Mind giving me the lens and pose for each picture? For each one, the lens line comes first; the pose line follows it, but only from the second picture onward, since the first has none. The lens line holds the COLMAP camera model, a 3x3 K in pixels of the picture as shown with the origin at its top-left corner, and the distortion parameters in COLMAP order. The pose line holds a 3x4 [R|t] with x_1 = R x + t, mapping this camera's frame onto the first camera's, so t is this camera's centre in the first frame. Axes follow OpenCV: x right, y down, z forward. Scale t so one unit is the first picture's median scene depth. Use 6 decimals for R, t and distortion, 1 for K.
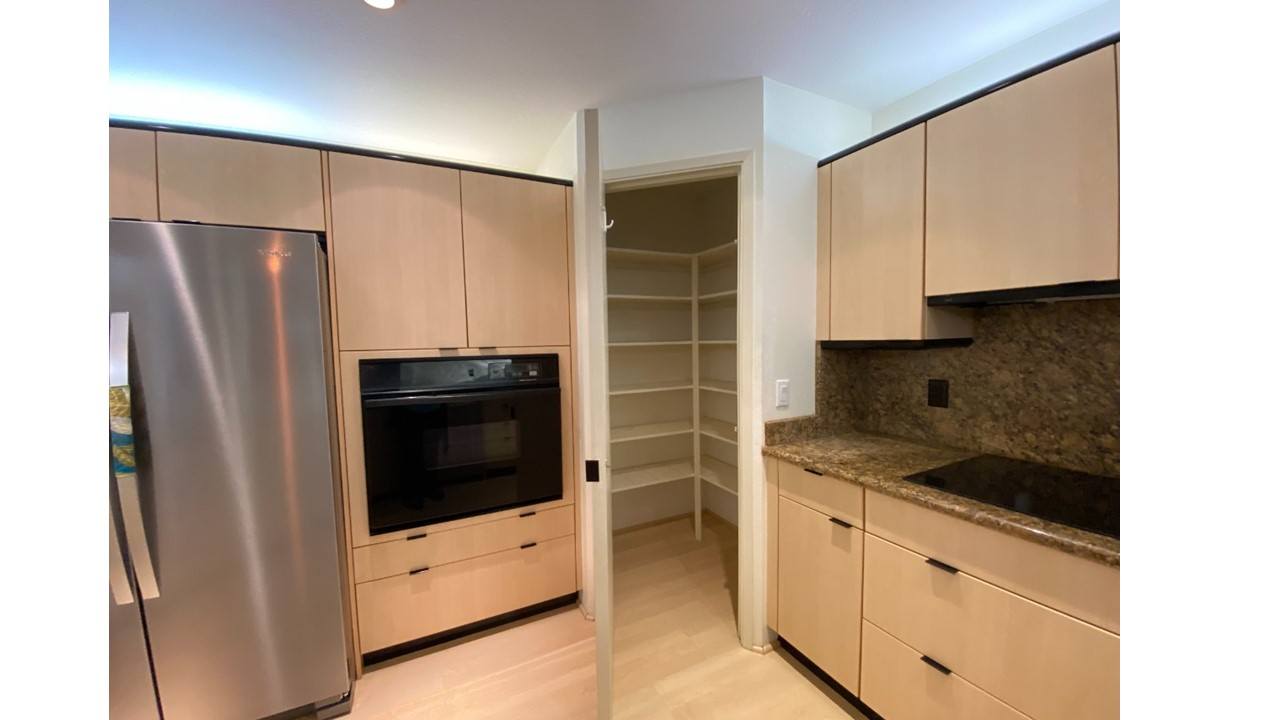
lens RADIAL K [[409.6, 0, 601.8], [0, 409.6, 362.4], [0, 0, 1]] dist [-0.000378, -0.000073]
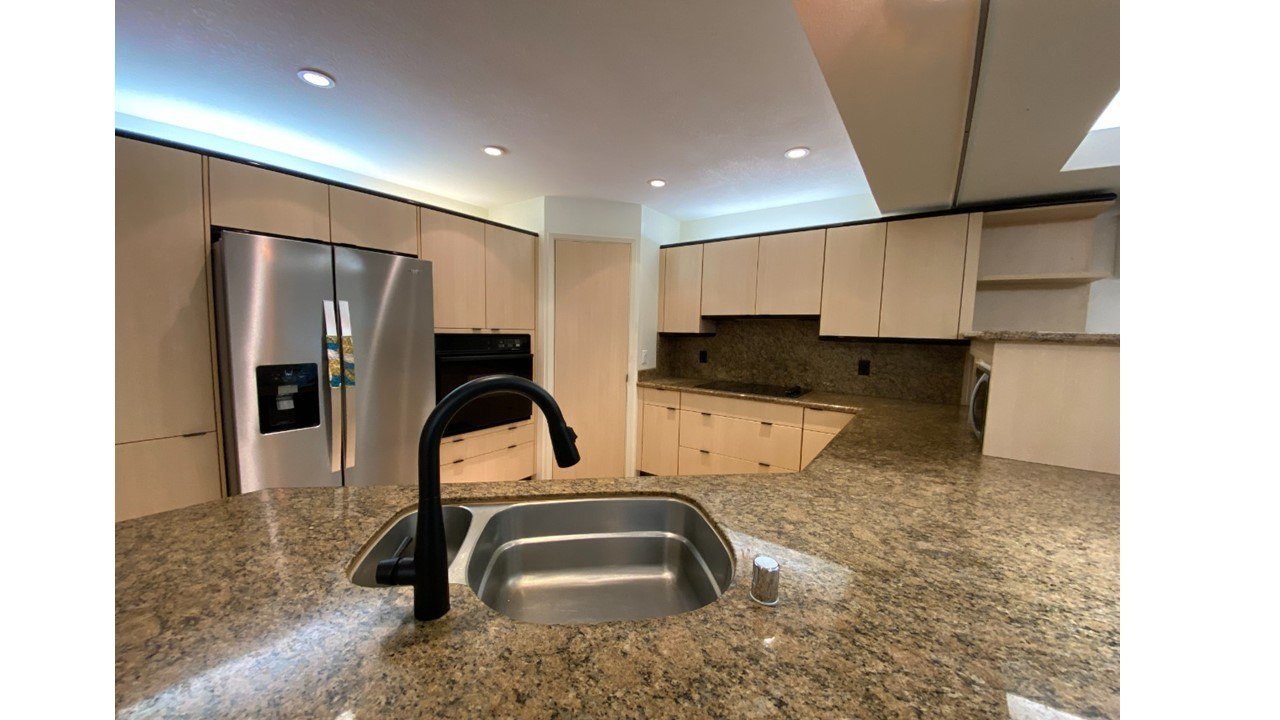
lens RADIAL K [[409.6, 0, 601.8], [0, 409.6, 362.4], [0, 0, 1]] dist [-0.000378, -0.000073]
pose [[0.891382, 0.003074, 0.453243, -0.695264], [-0.016180, 0.999555, 0.025041, 0.055258], [-0.452965, -0.029655, 0.891035, -0.755374]]
